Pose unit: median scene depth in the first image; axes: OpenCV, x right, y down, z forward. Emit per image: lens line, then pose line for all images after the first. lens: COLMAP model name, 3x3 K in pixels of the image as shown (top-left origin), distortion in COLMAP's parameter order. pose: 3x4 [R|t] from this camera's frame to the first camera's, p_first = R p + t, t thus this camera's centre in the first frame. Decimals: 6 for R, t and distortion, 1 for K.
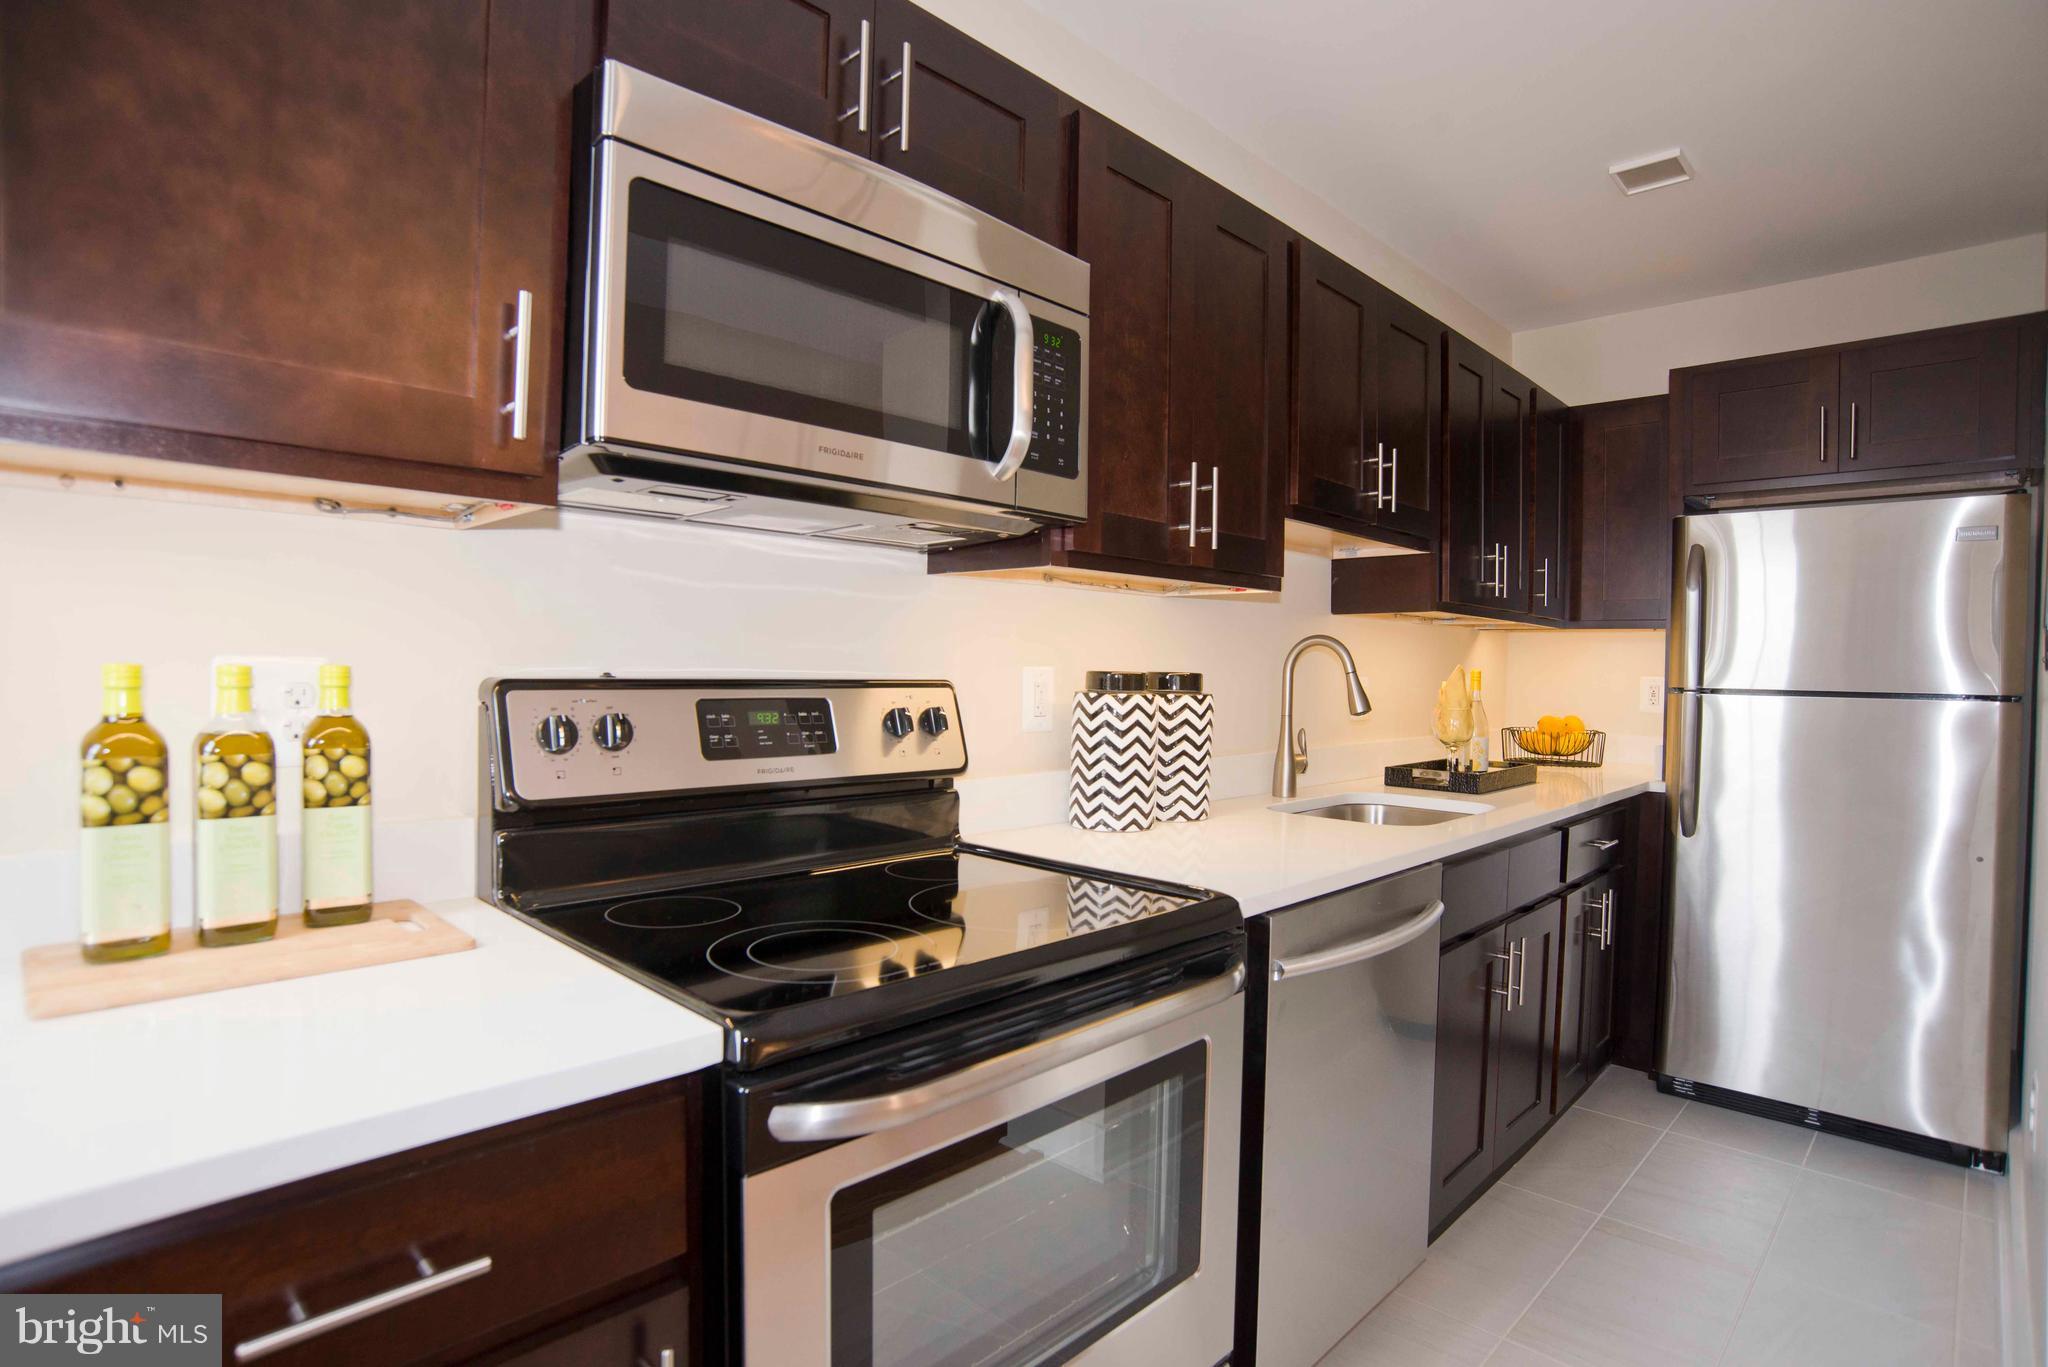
lens RADIAL K [[1022.2, 0, 993.2], [0, 1022.2, 681.3], [0, 0, 1]] dist [-0.053580, 0.000166]
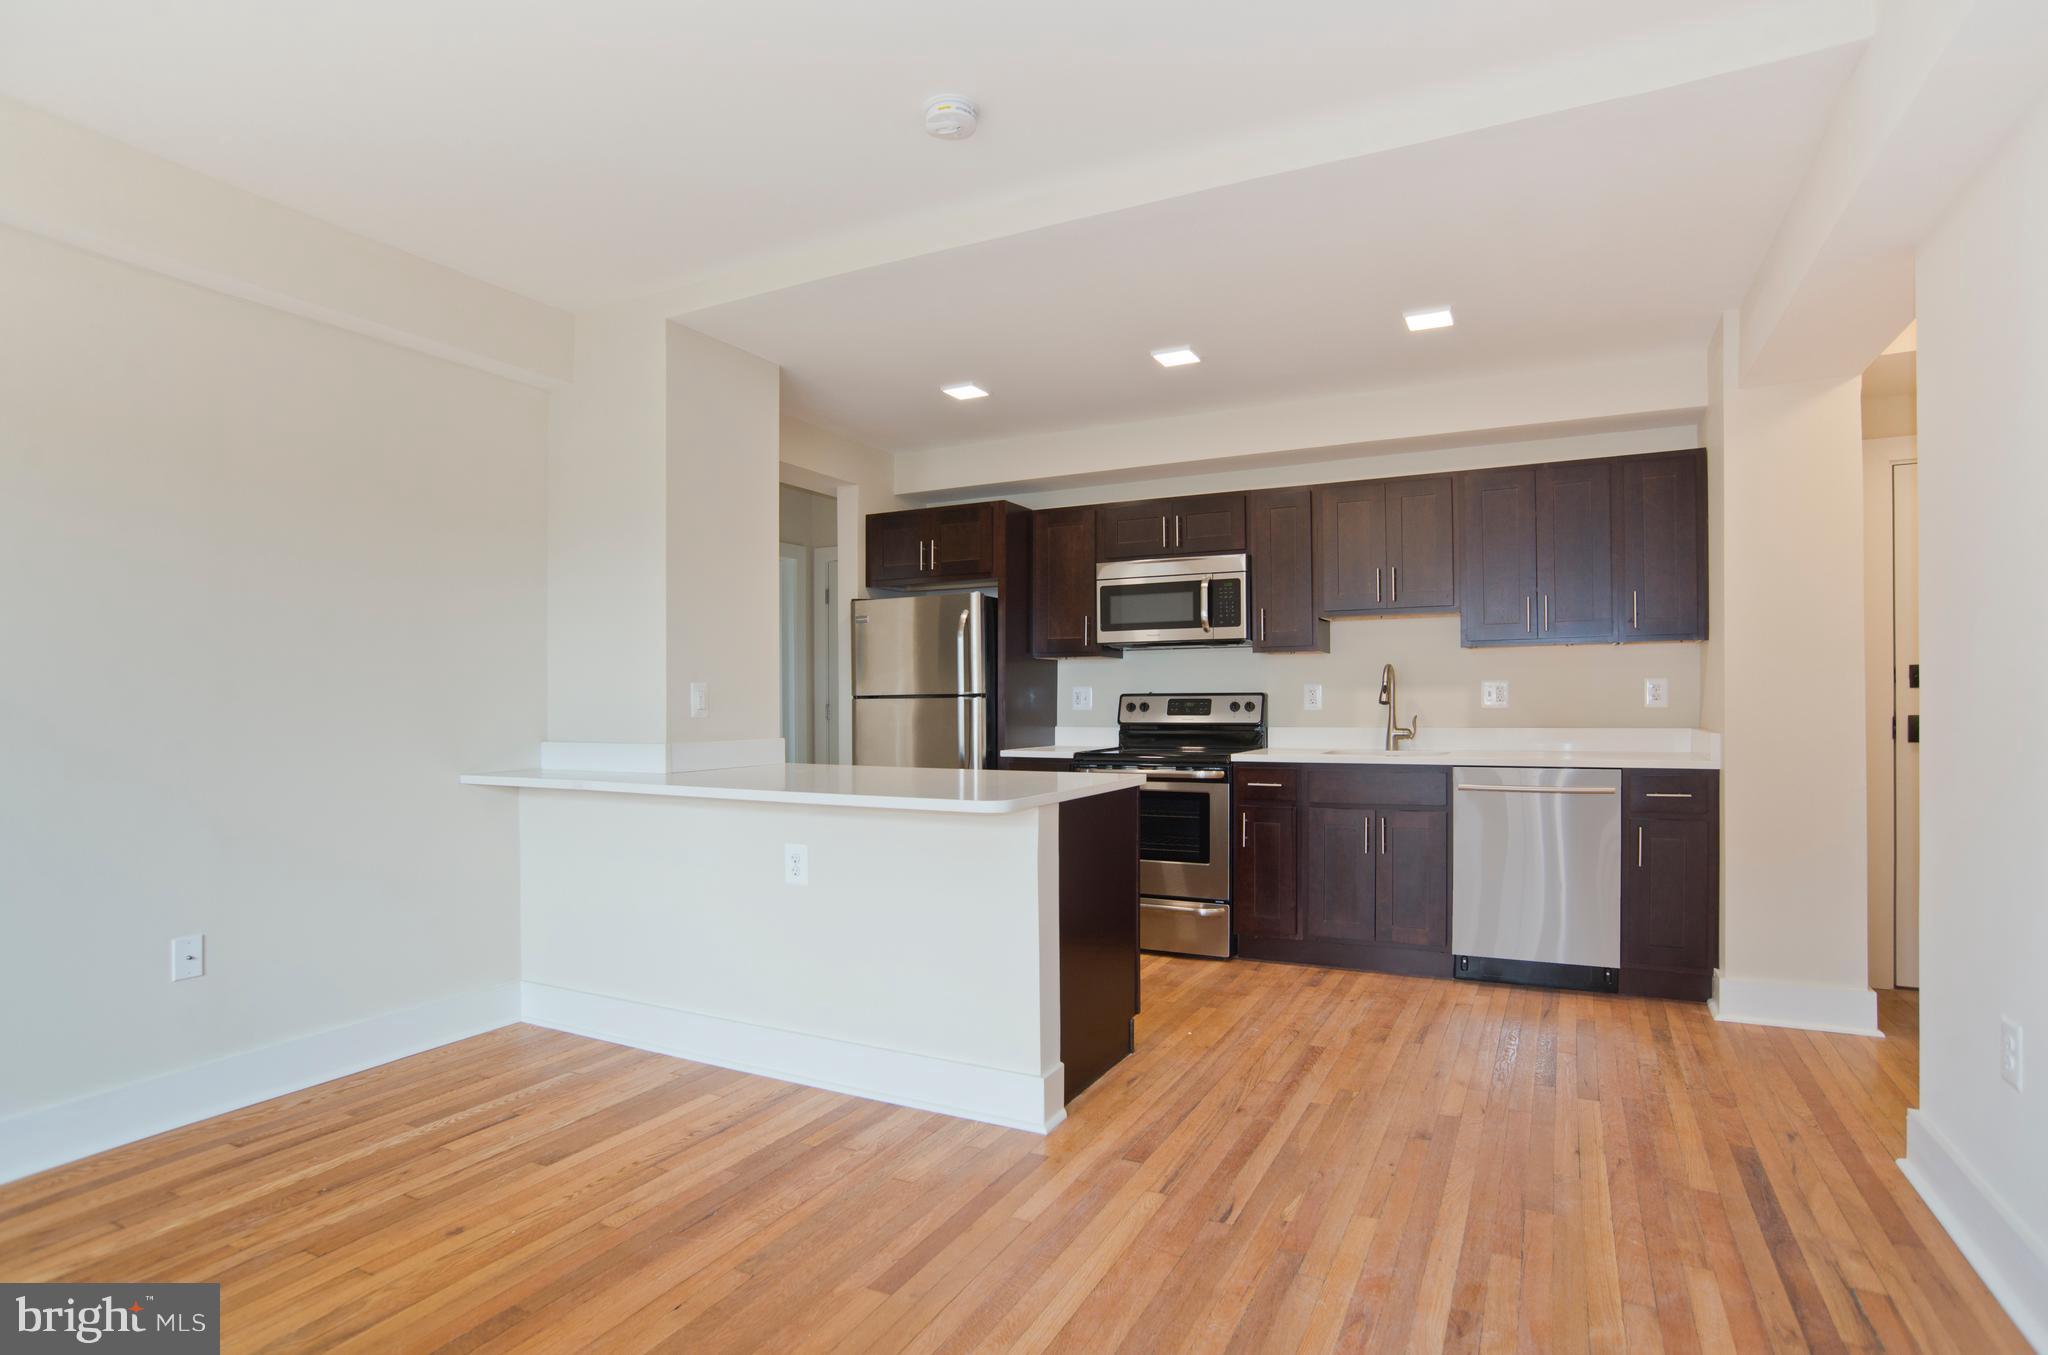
lens RADIAL K [[1064.1, 0, 1036.7], [0, 1064.1, 705.2], [0, 0, 1]] dist [-0.000265, 0.000155]
pose [[0.339117, -0.013105, -0.940653, 3.002214], [-0.001047, 0.999897, -0.014308, 0.091761], [0.940744, 0.005837, 0.339068, -0.699545]]
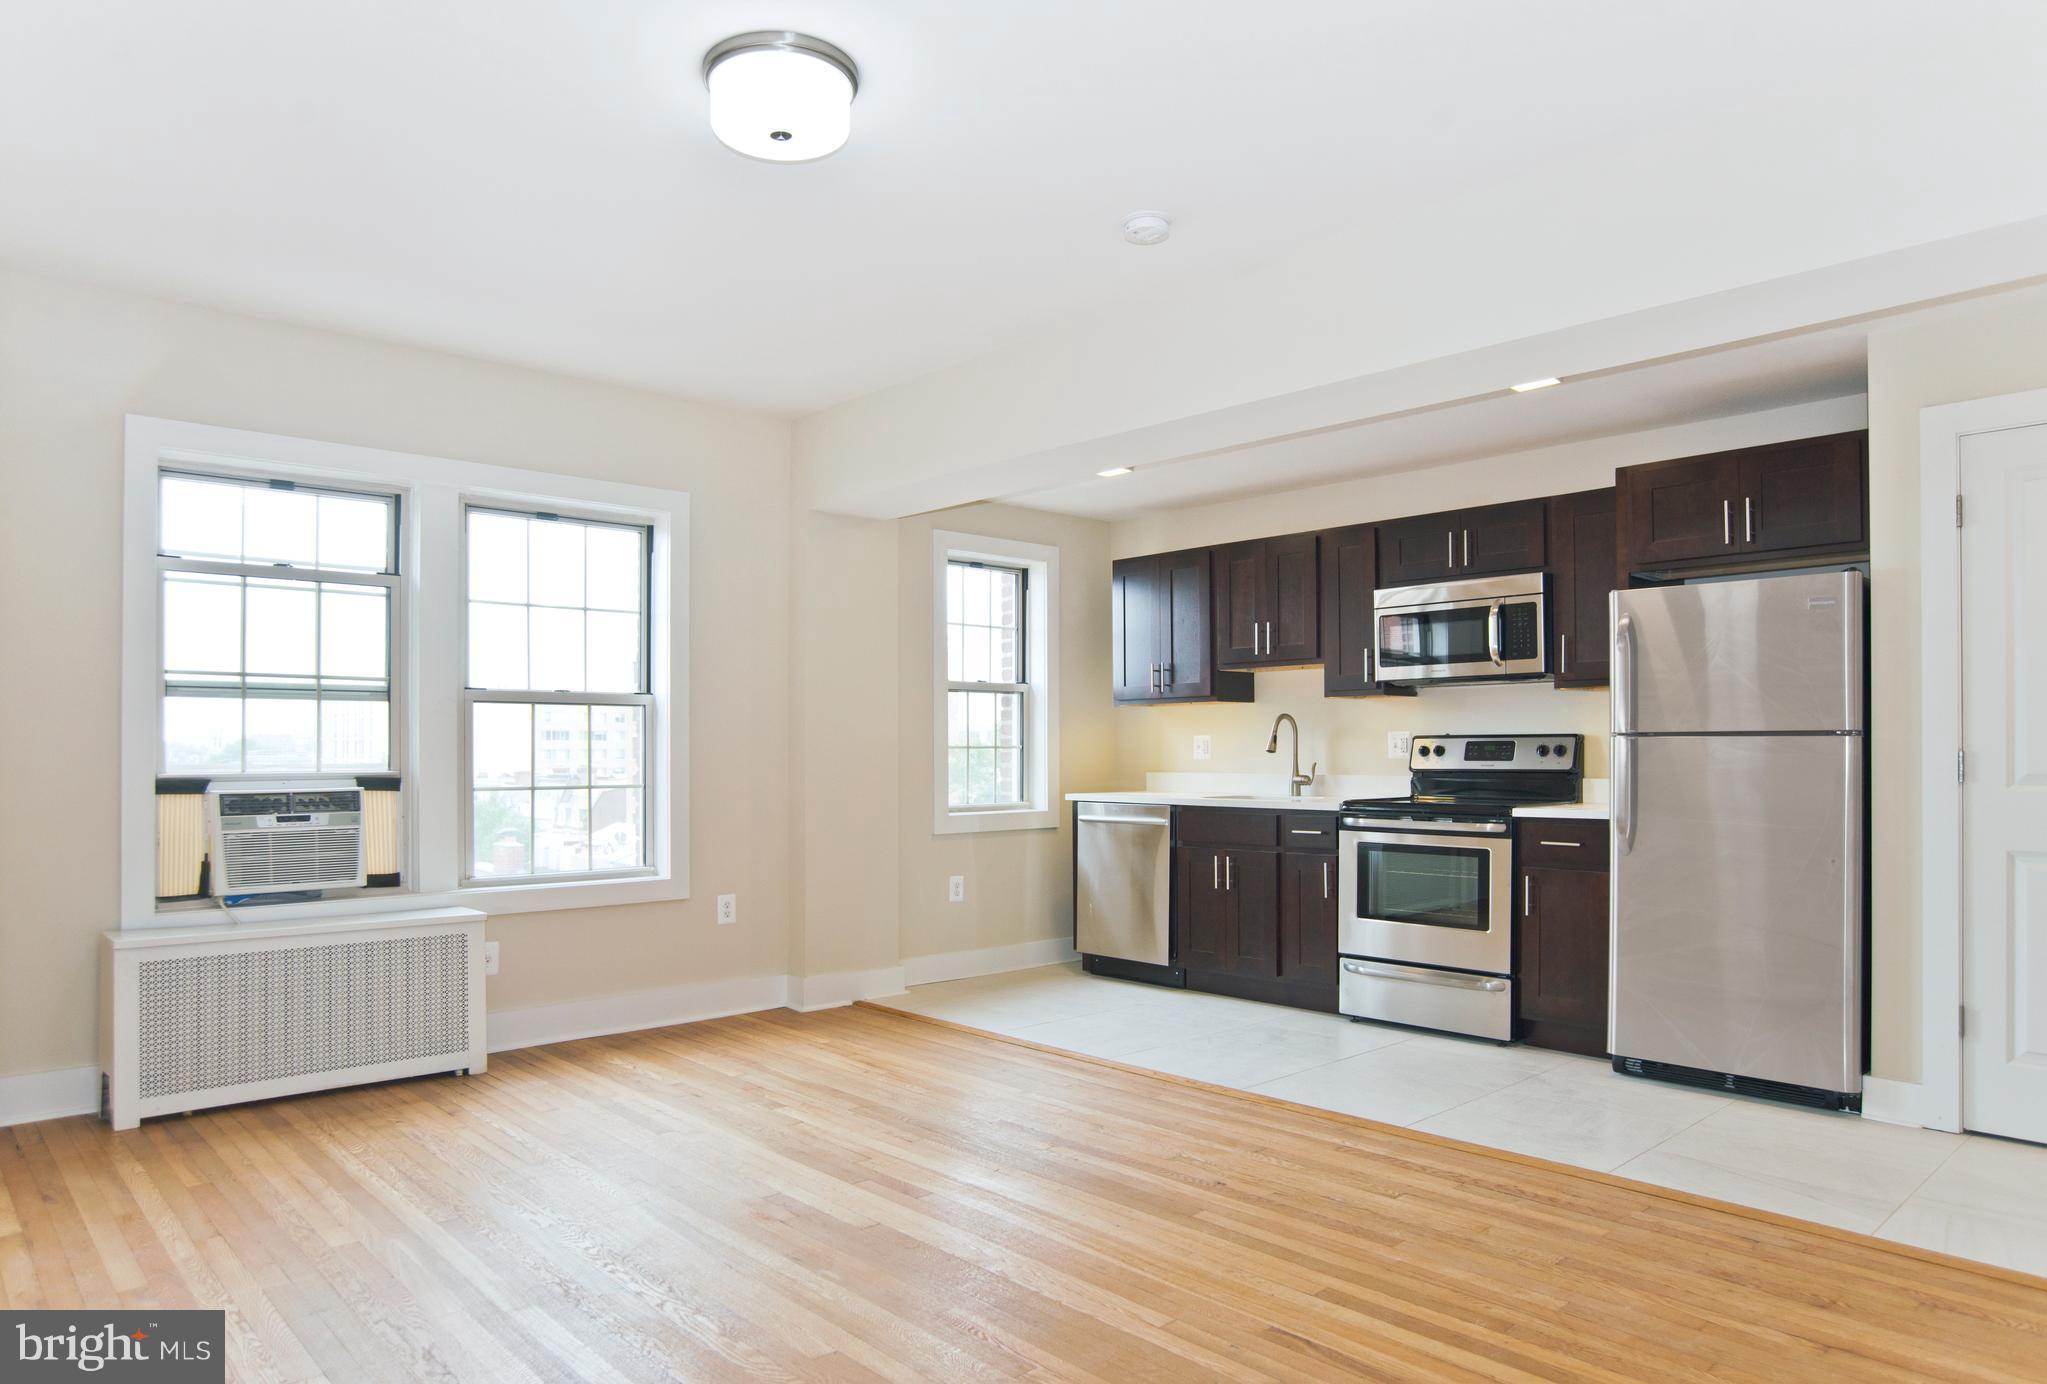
lens RADIAL K [[1240.1, 0, 1055.8], [0, 1240.1, 730.5], [0, 0, 1]] dist [-0.002113, -0.000160]
pose [[0.002682, -0.027297, -0.999624, 3.415031], [-0.003989, 0.999619, -0.027307, 0.089563], [0.999988, 0.004061, 0.002572, -0.270580]]
